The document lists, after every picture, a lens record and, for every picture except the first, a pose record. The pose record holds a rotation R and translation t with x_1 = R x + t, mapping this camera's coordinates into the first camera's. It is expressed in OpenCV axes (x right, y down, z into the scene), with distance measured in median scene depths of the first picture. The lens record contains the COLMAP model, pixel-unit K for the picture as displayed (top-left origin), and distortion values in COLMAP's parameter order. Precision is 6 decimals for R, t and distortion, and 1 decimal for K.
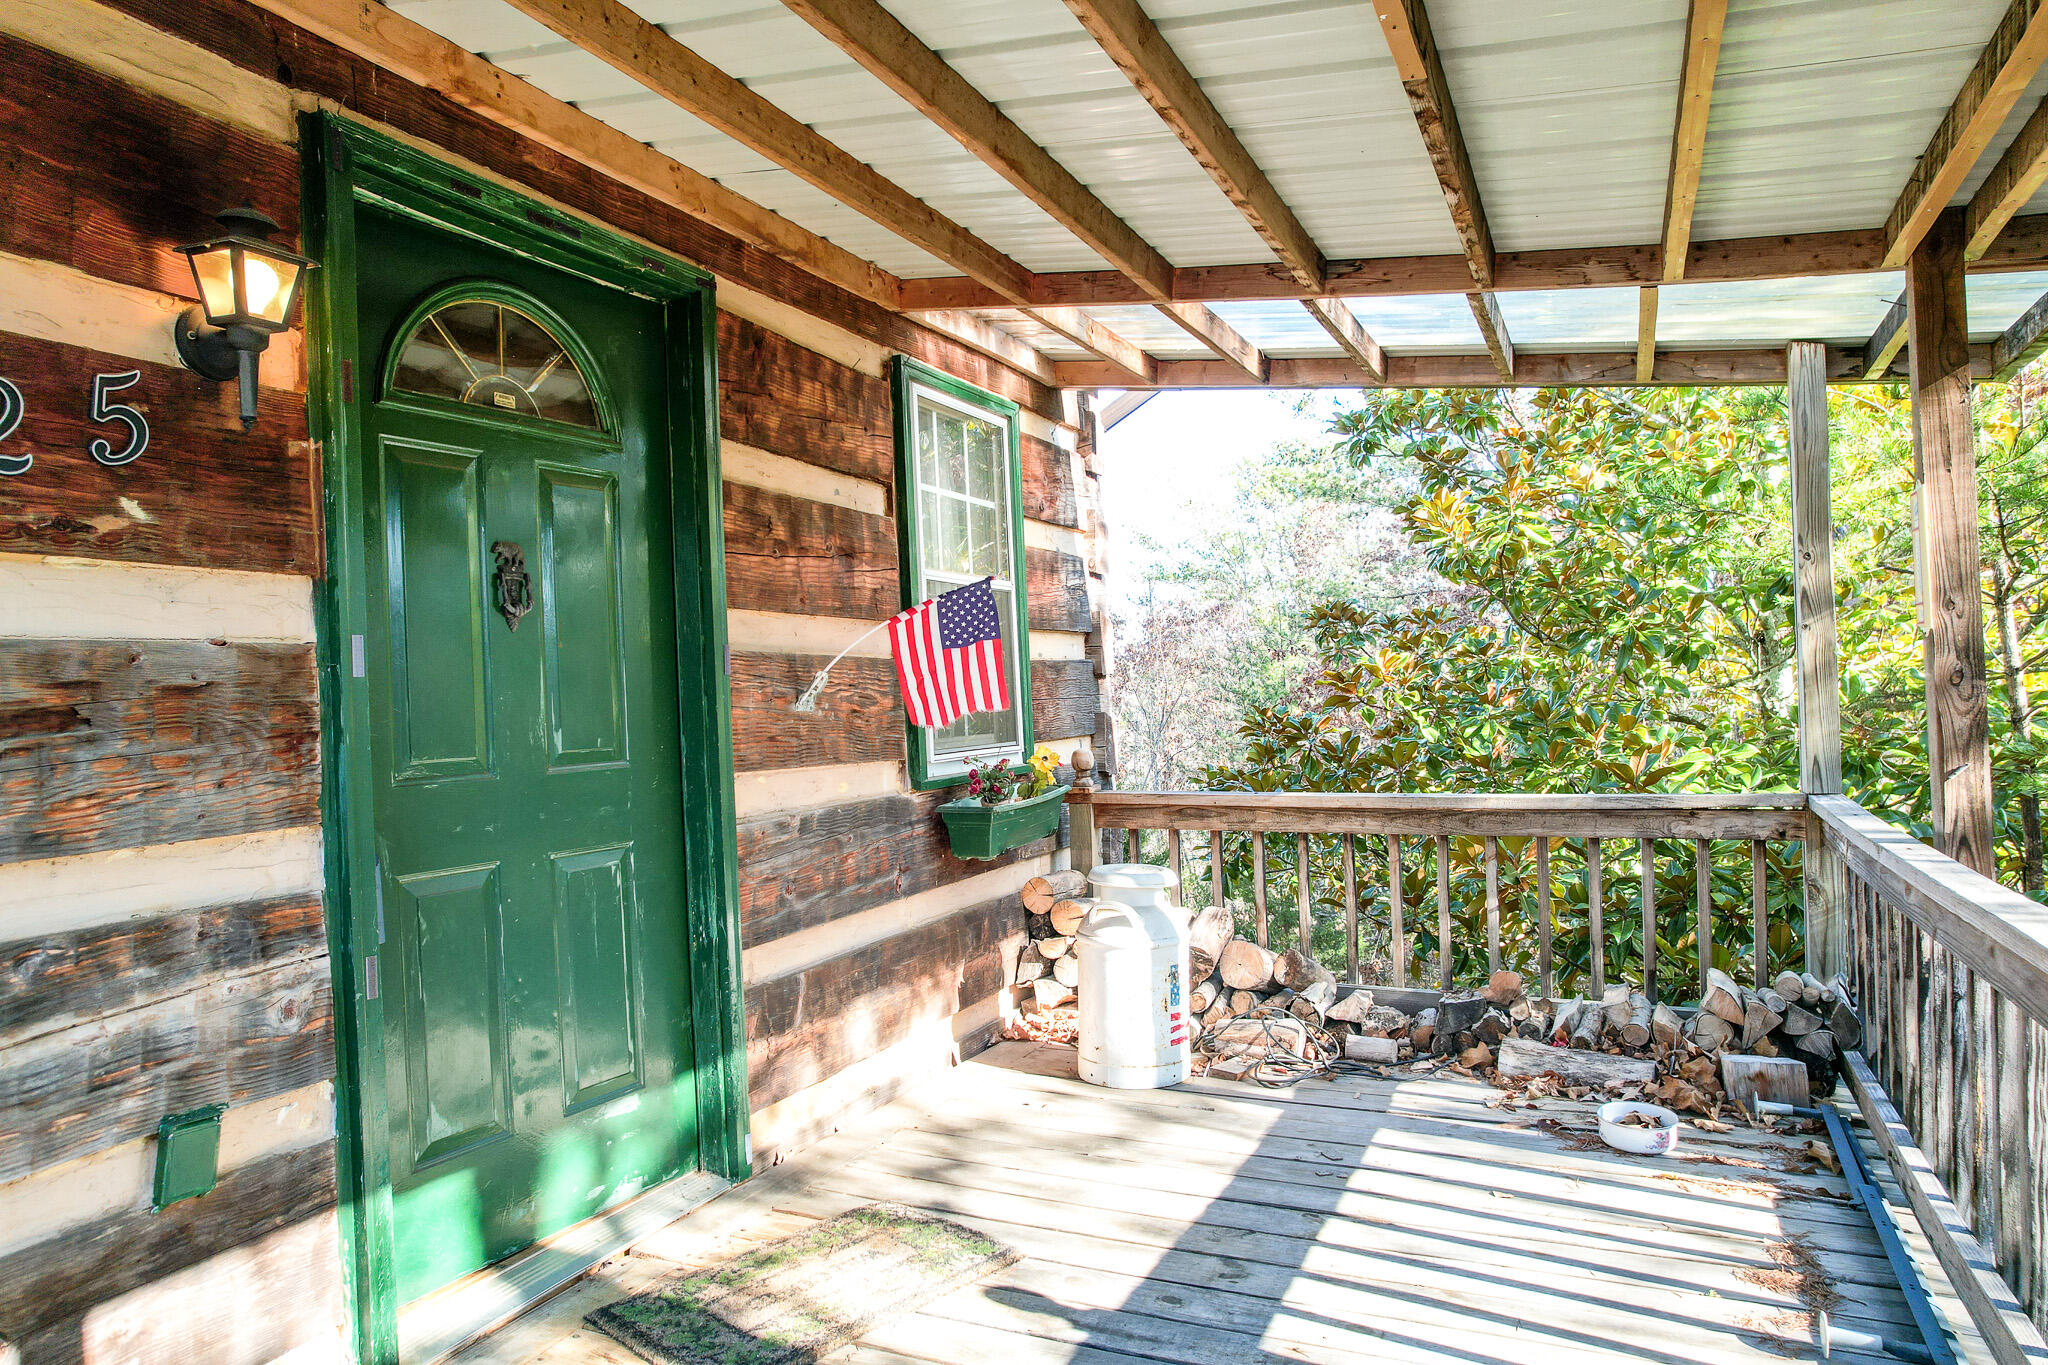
lens RADIAL K [[1308.0, 0, 1032.3], [0, 1308.0, 686.4], [0, 0, 1]] dist [-0.067884, 0.063891]
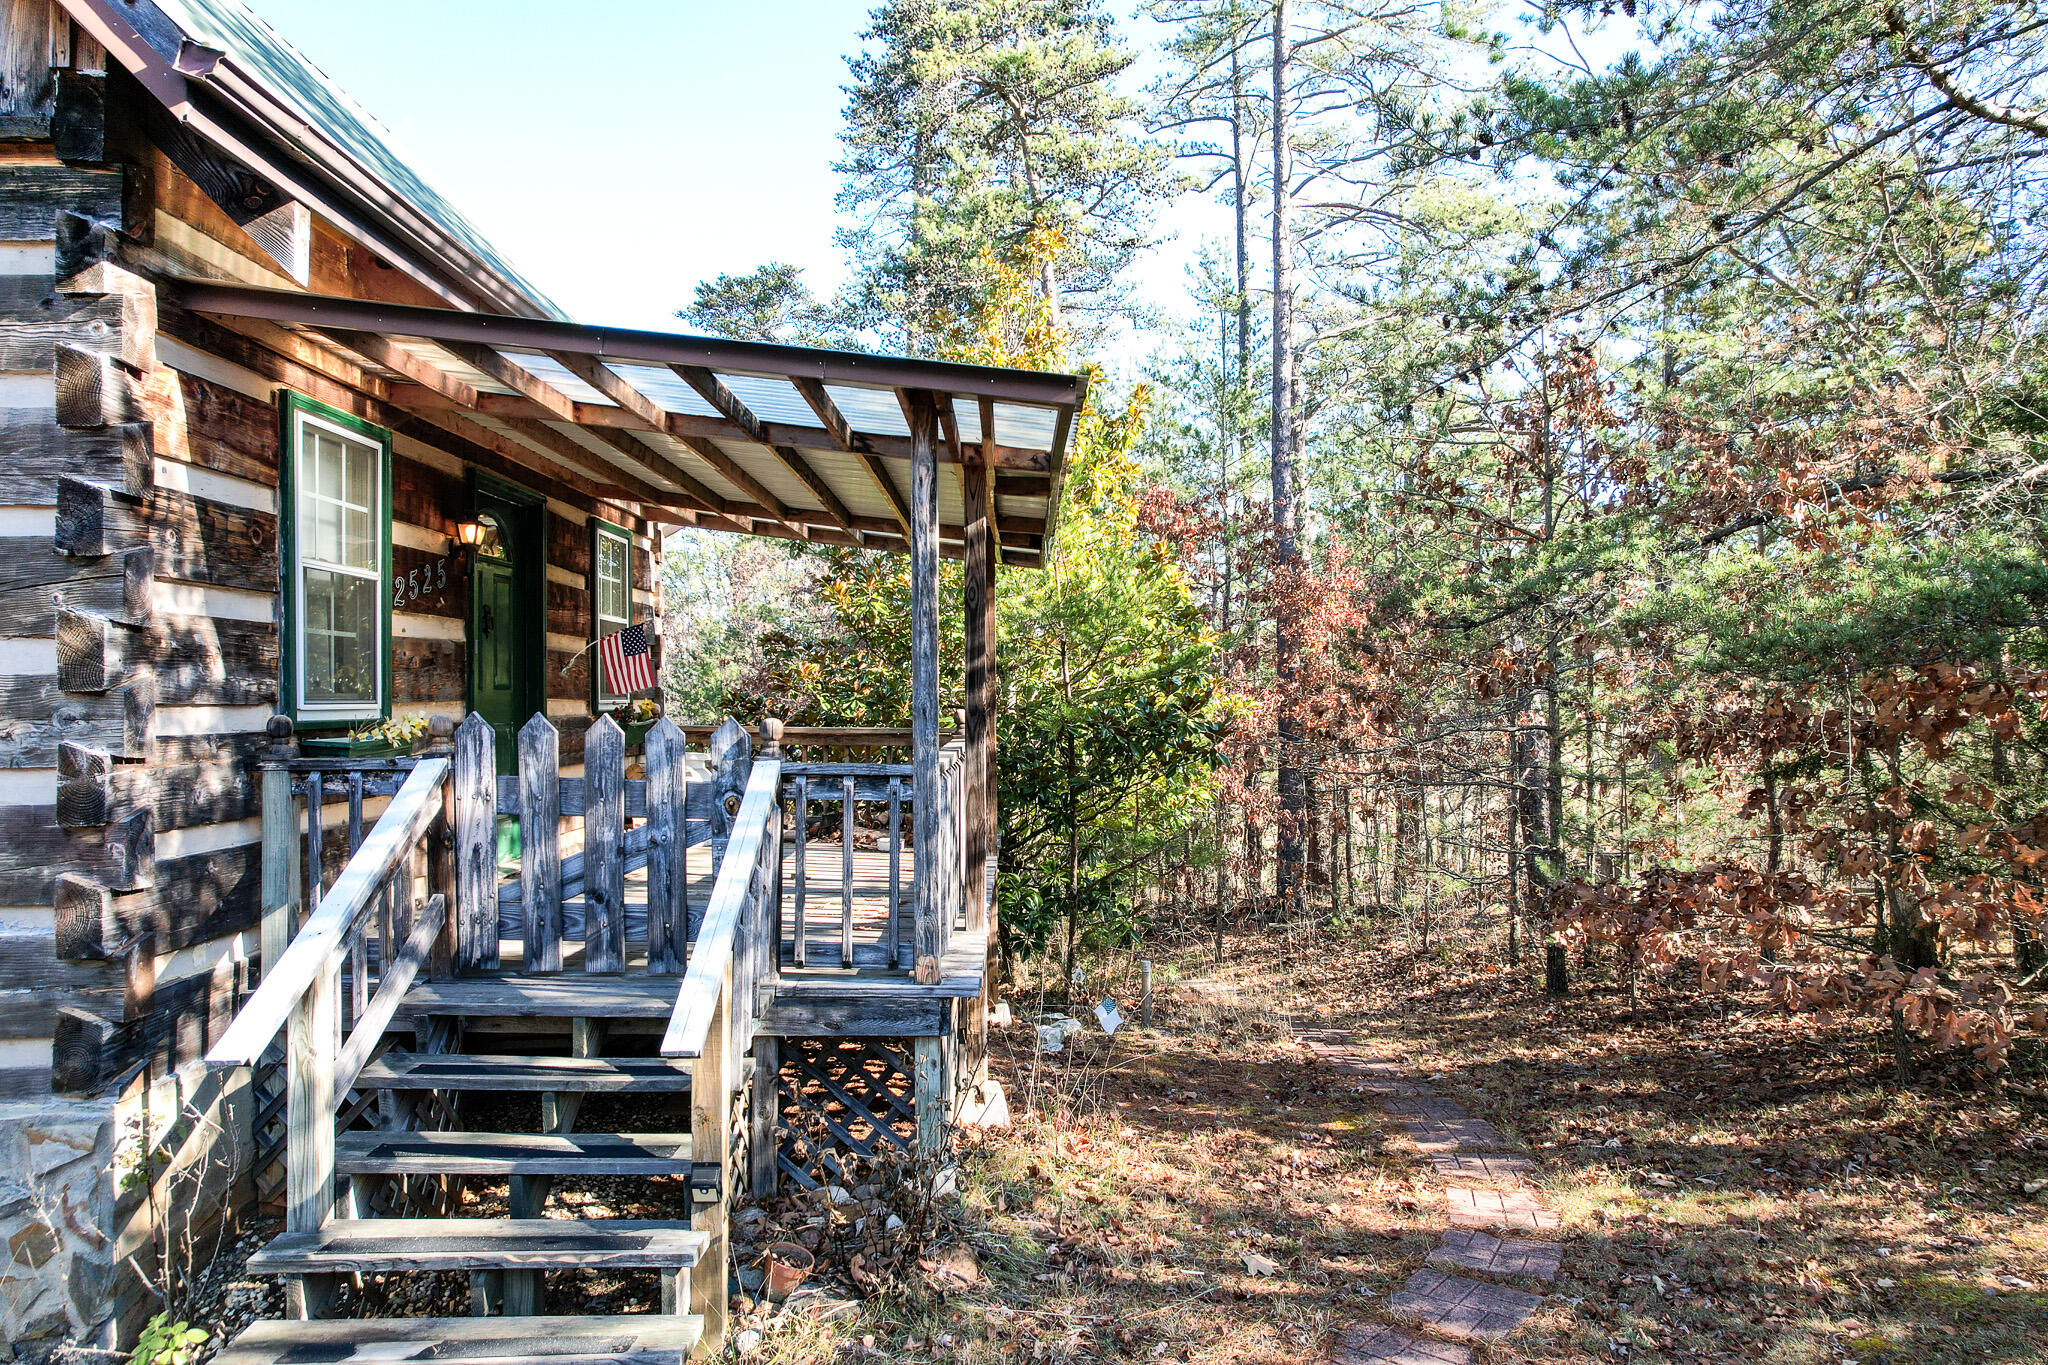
lens RADIAL K [[1308.0, 0, 1032.3], [0, 1308.0, 686.4], [0, 0, 1]] dist [-0.067884, 0.063891]
pose [[0.905162, 0.040026, 0.423179, -0.287808], [-0.036448, 0.999199, -0.016549, 0.033632], [-0.423502, -0.000445, 0.905895, -1.070220]]
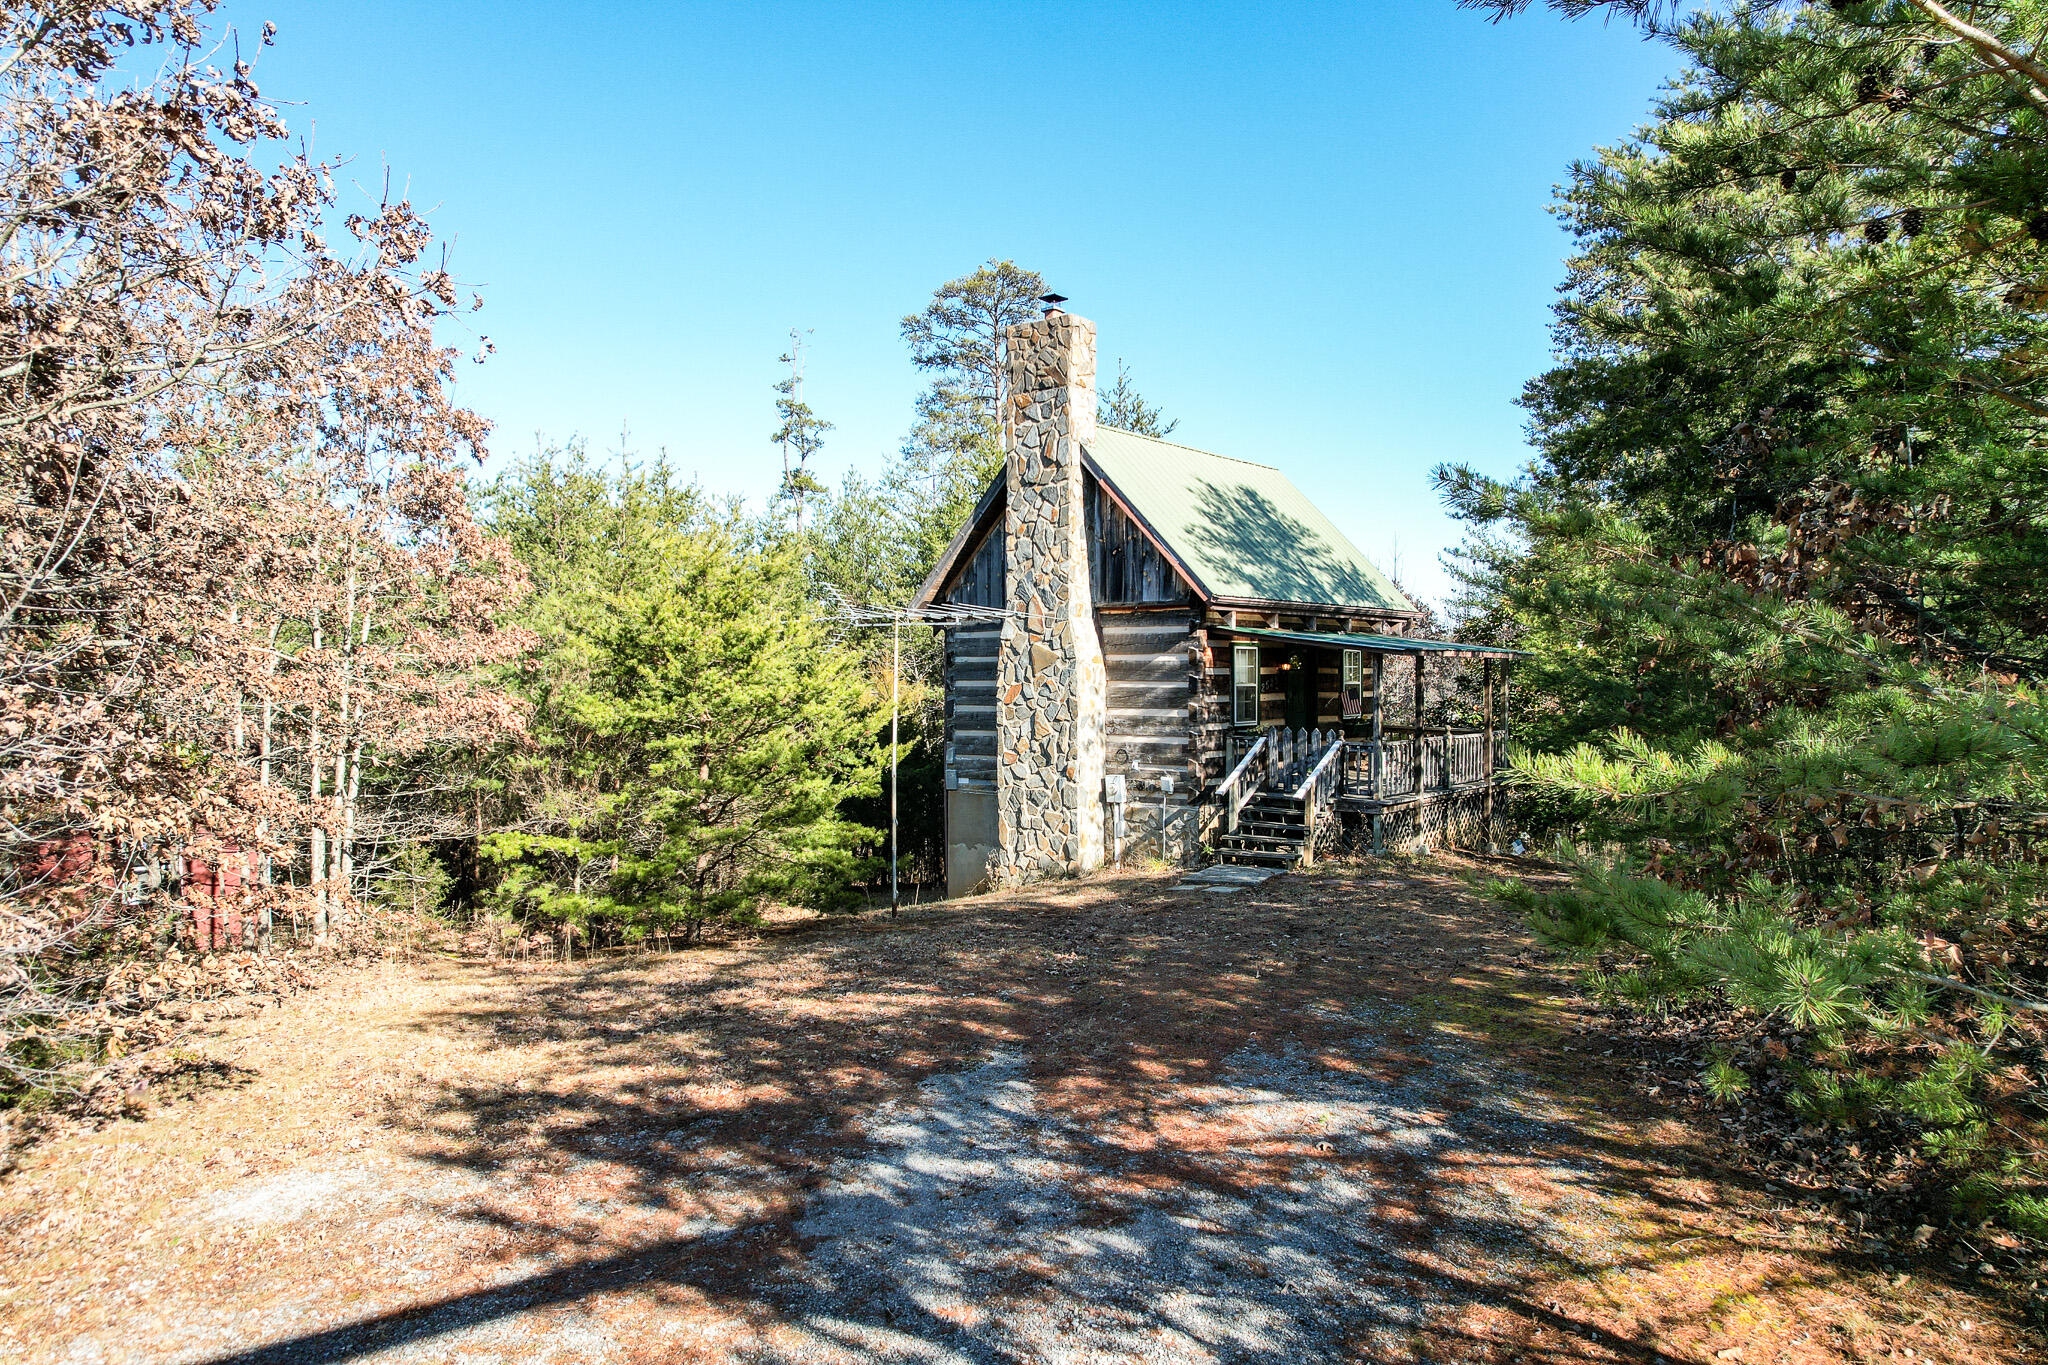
lens RADIAL K [[1308.0, 0, 1032.3], [0, 1308.0, 686.4], [0, 0, 1]] dist [-0.067884, 0.063891]
pose [[0.965174, 0.046441, -0.257453, 0.058827], [-0.039681, 0.998719, 0.031396, -0.165335], [0.258581, -0.020087, 0.965781, -4.053309]]
